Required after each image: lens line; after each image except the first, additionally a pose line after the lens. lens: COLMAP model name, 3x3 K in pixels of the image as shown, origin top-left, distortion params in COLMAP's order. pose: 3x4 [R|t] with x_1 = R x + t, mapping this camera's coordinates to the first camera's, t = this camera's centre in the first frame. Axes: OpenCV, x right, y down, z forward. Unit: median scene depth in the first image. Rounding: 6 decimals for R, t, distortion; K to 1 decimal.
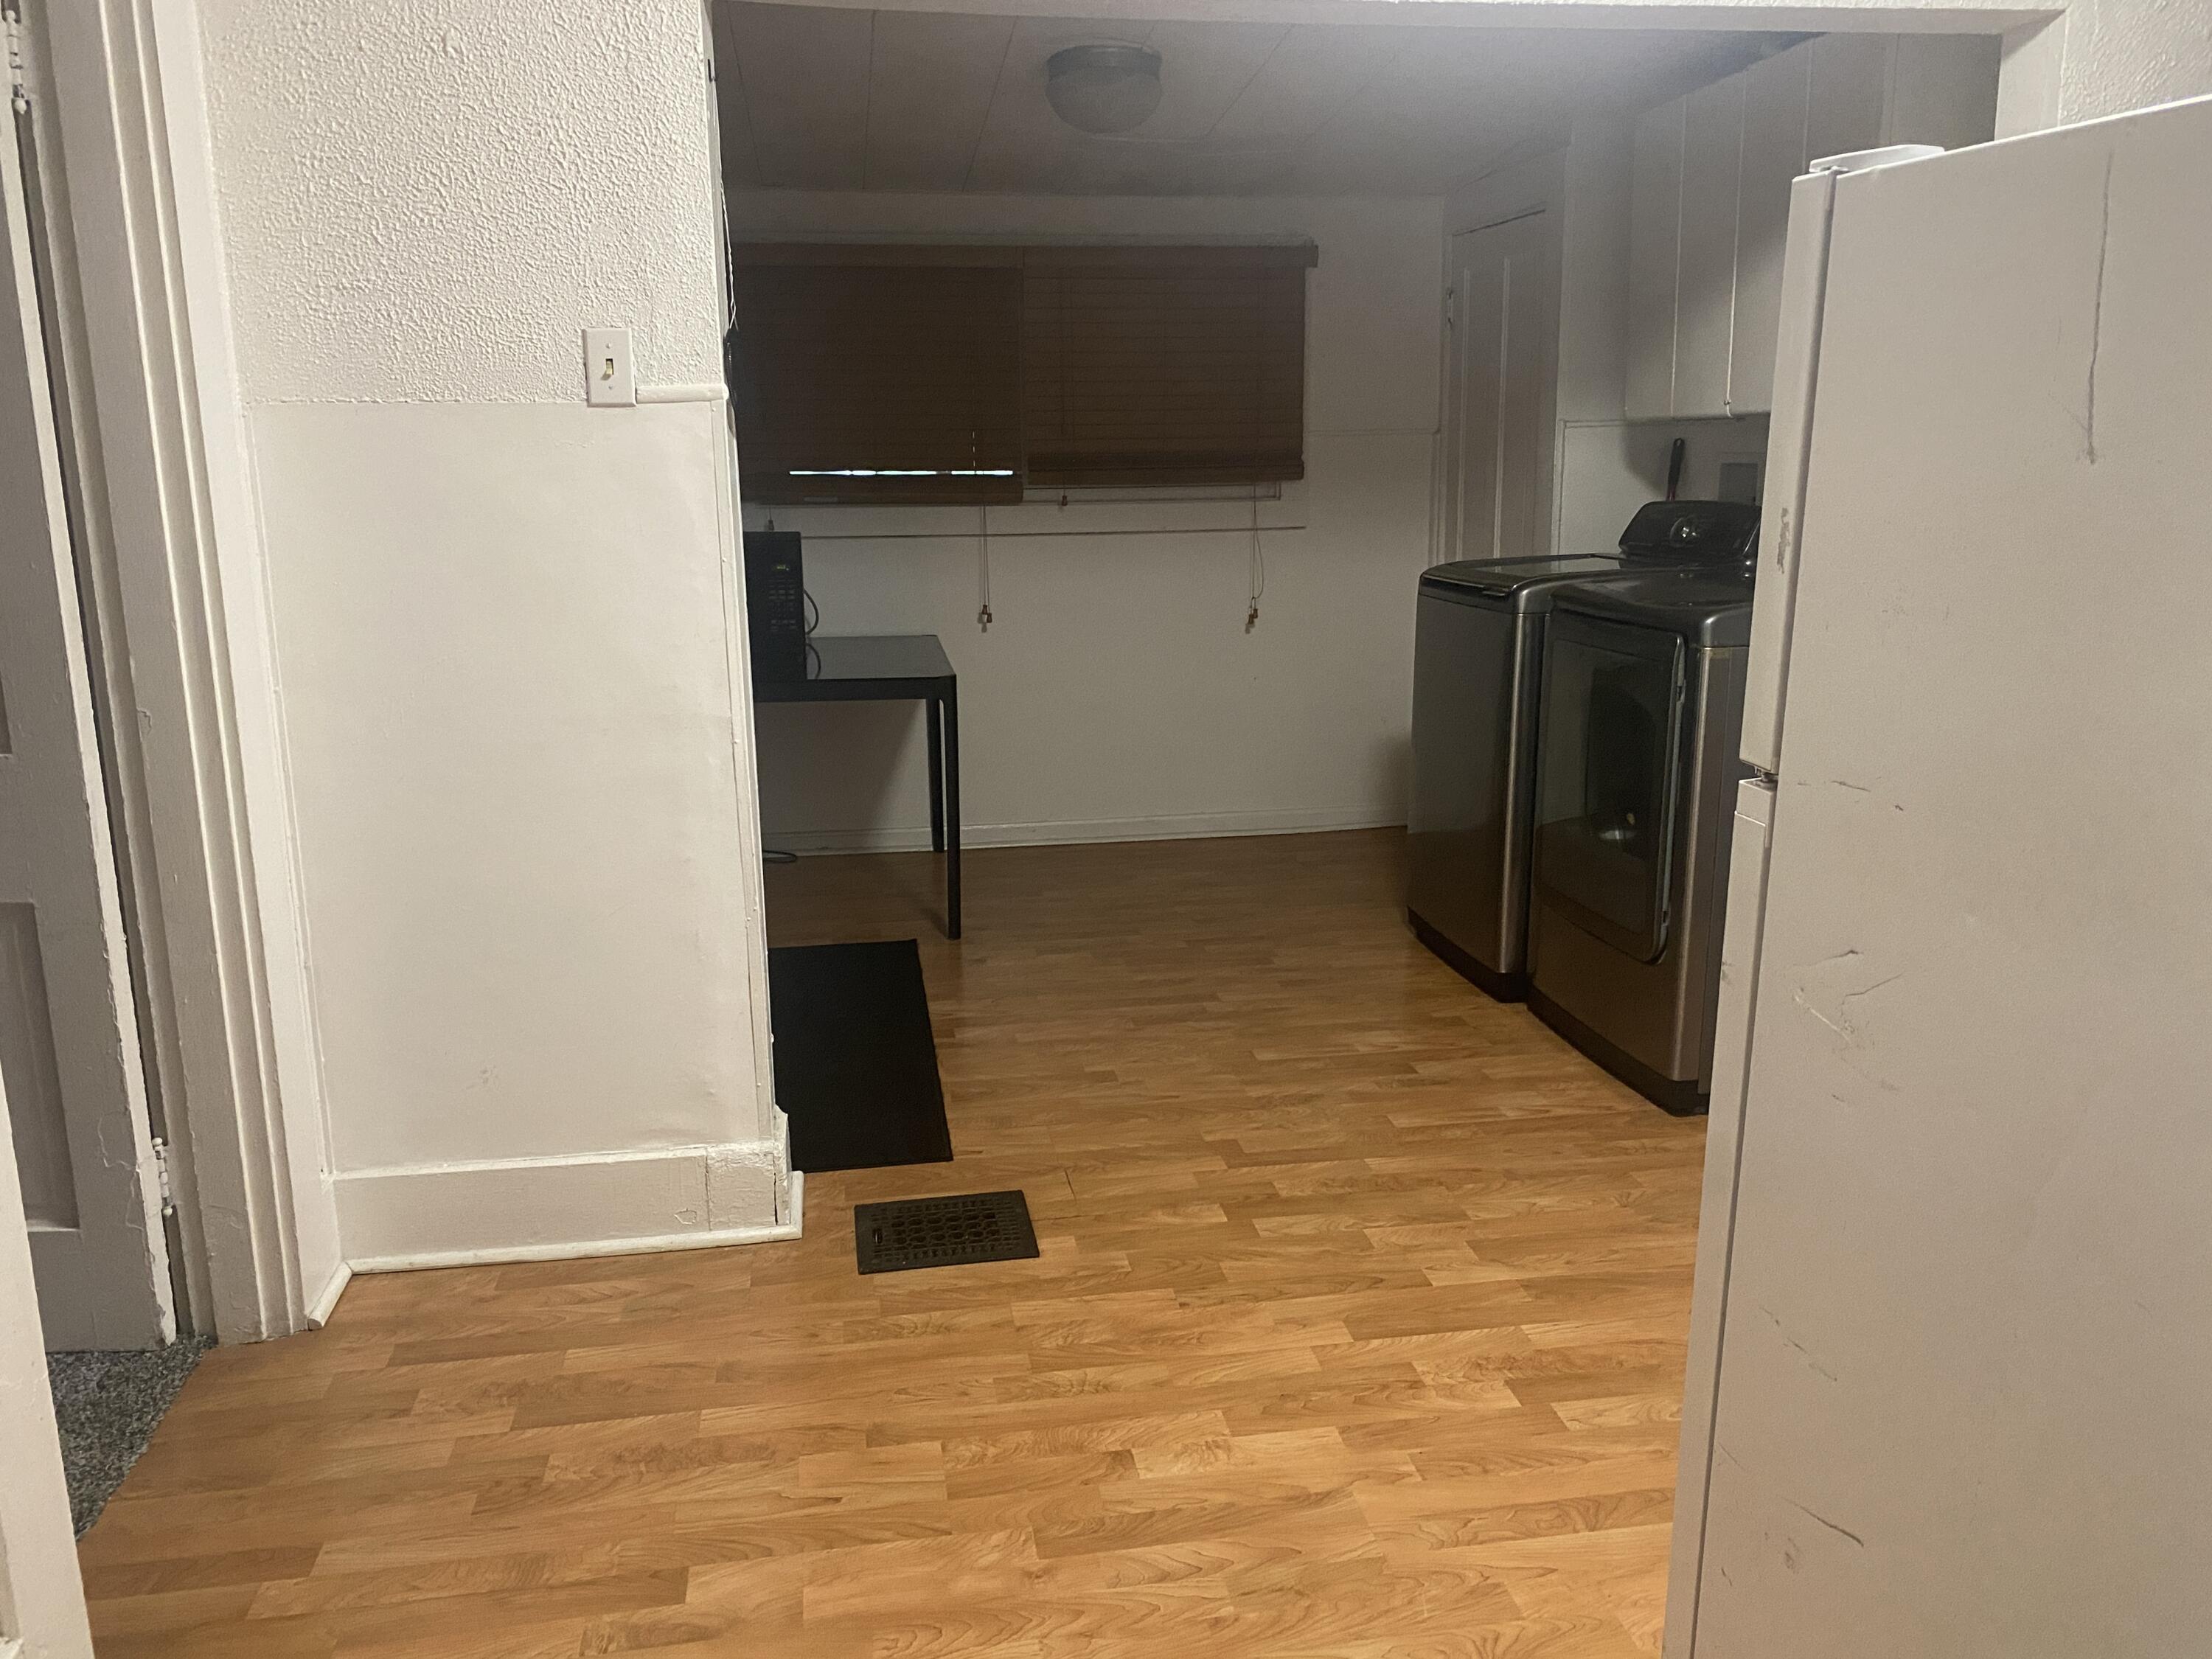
lens RADIAL K [[1741.3, 0, 1106.0], [0, 1741.3, 829.5], [0, 0, 1]] dist [0.216345, -0.000600]
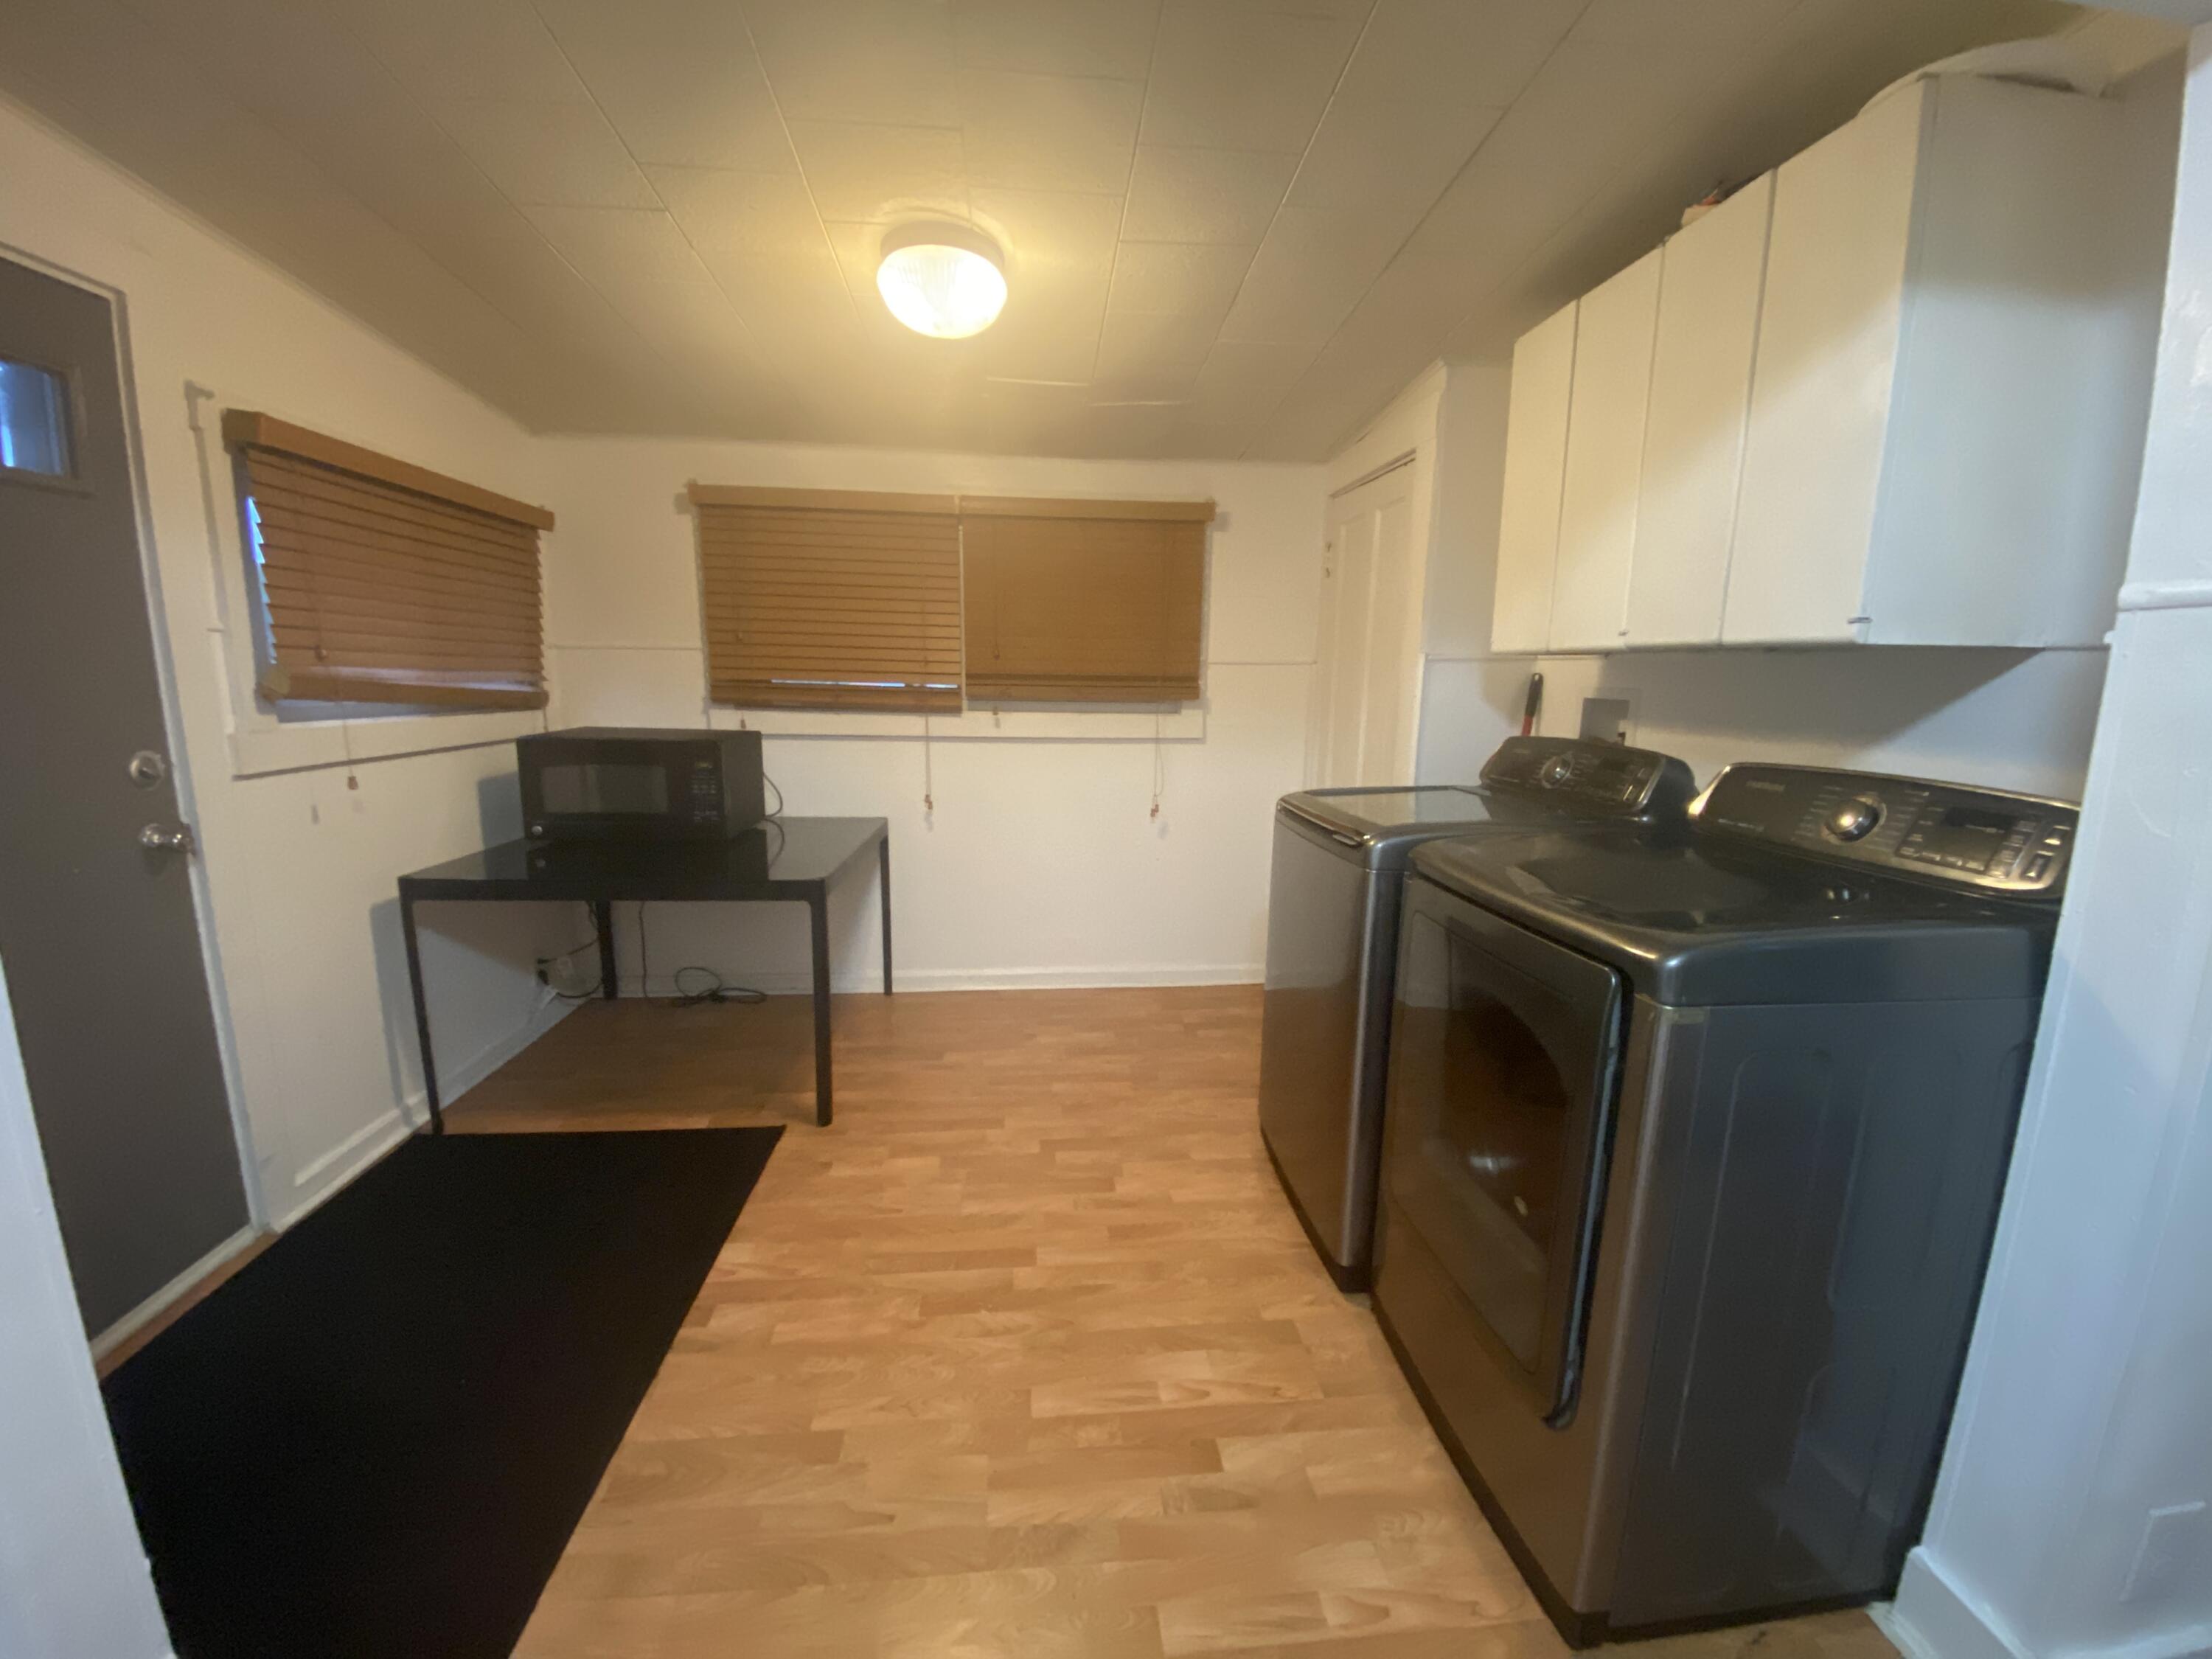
lens RADIAL K [[887.3, 0, 1106.0], [0, 887.3, 829.5], [0, 0, 1]] dist [-0.001607, -0.000107]
pose [[0.996228, 0.037304, -0.078345, 0.123577], [-0.040409, 0.998444, -0.038430, -0.106465], [0.076790, 0.041451, 0.996185, 0.504970]]
